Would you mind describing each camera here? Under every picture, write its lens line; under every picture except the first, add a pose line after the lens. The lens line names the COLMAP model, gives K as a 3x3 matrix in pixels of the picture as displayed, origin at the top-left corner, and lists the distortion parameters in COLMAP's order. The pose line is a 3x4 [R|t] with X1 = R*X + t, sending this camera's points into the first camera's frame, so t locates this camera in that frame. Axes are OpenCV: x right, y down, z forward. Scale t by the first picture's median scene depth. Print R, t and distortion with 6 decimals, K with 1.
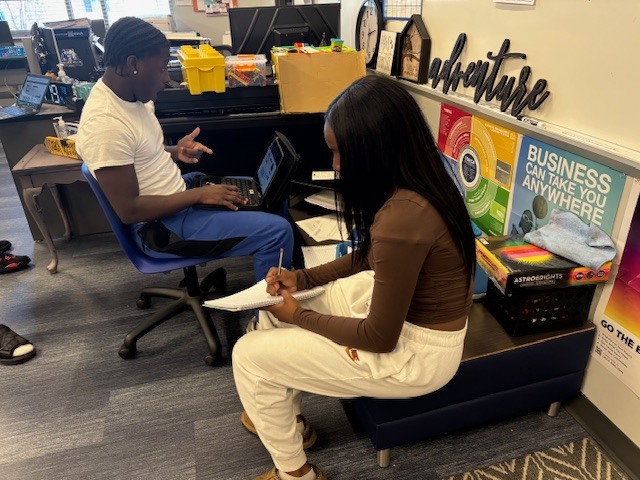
lens RADIAL K [[468.6, 0, 321.6], [0, 468.6, 236.3], [0, 0, 1]] dist [0.012897, 0.009244]
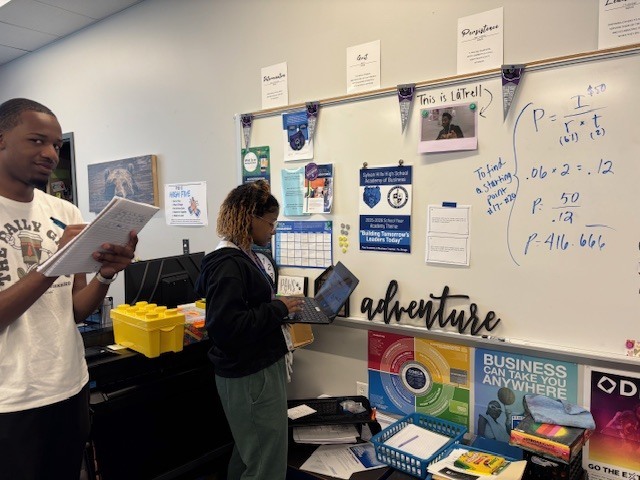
lens RADIAL K [[468.6, 0, 322.7], [0, 468.6, 238.9], [0, 0, 1]] dist [0.012897, 0.009244]
pose [[0.761763, -0.015091, 0.647680, -0.877652], [0.279199, 0.909774, -0.307180, -0.214543], [-0.584606, 0.414830, 0.697246, 0.141142]]
